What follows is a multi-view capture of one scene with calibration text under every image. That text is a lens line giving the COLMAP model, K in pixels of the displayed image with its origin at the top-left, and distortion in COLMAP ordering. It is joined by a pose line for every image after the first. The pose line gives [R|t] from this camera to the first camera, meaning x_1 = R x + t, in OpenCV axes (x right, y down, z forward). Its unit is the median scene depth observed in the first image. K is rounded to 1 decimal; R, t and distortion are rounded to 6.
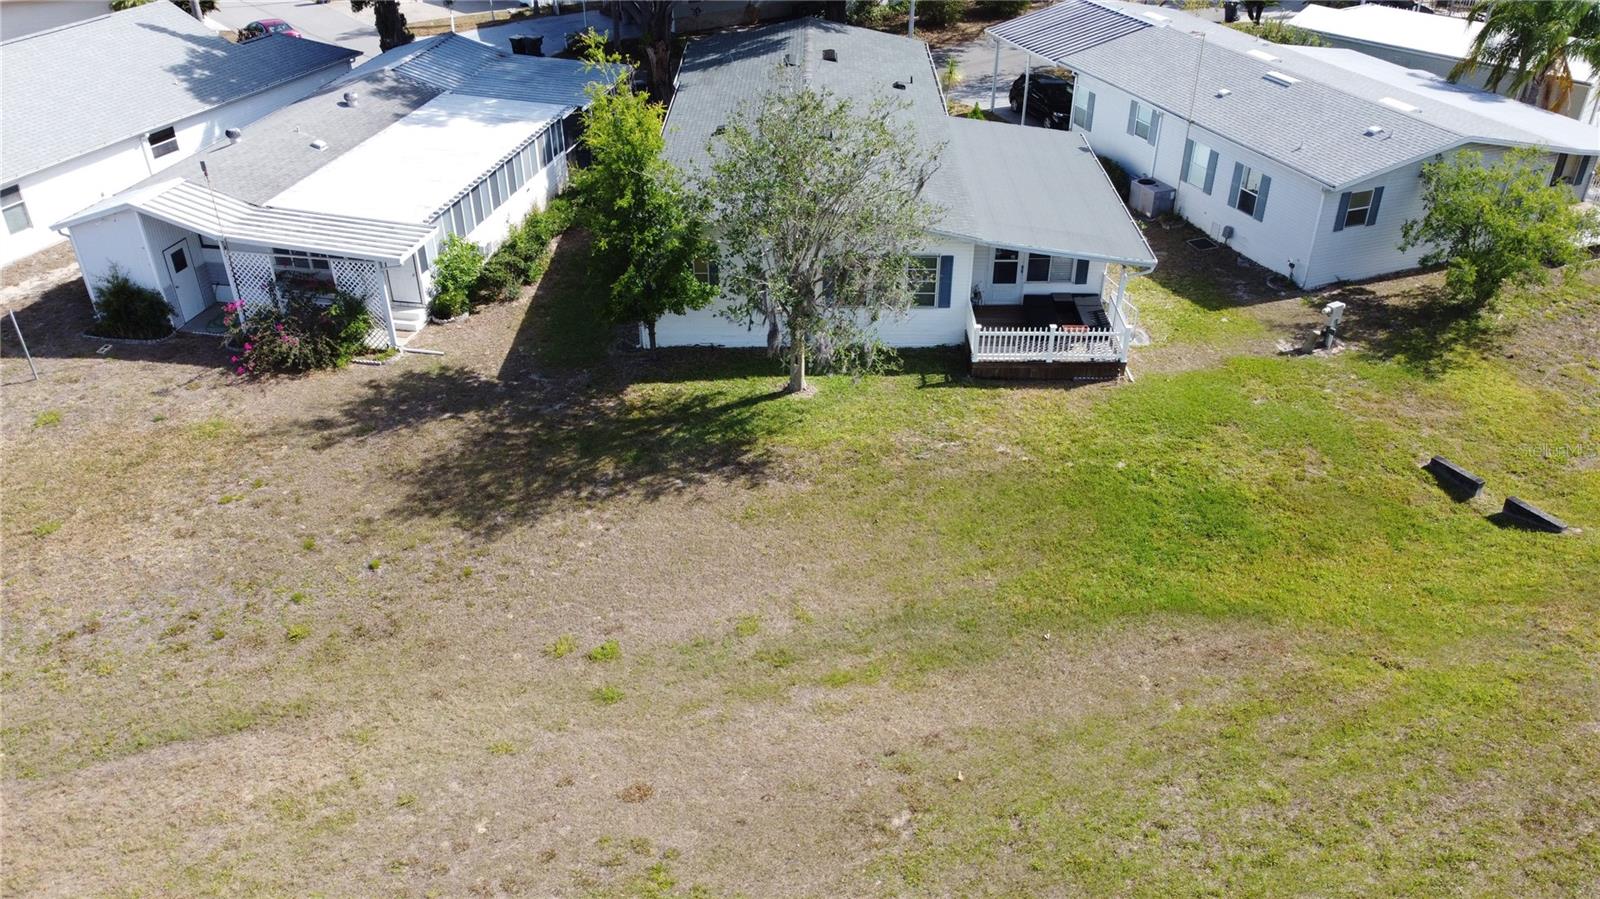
lens RADIAL K [[1213.3, 0, 800.0], [0, 1213.3, 449.5], [0, 0, 1]] dist [0.009995, -0.013794]
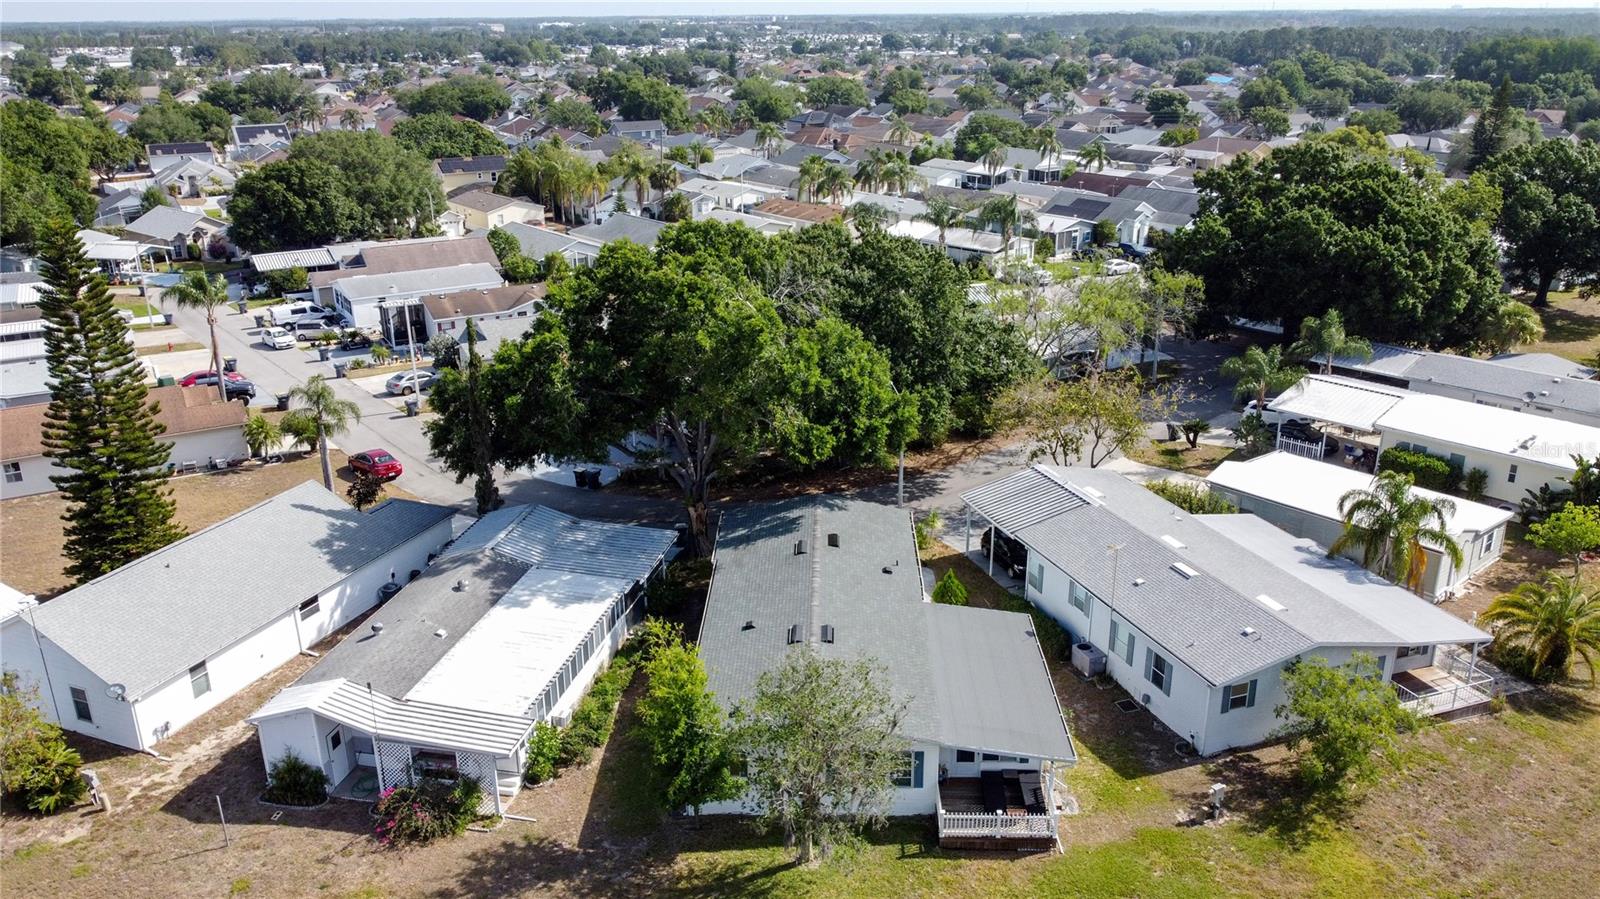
lens RADIAL K [[1225.3, 0, 800.0], [0, 1225.3, 449.5], [0, 0, 1]] dist [0.028550, -0.041625]
pose [[0.999900, -0.001815, -0.014010, 0.009537], [-0.000982, 0.980376, -0.197135, -0.207561], [0.014092, 0.197129, 0.980276, -0.365894]]
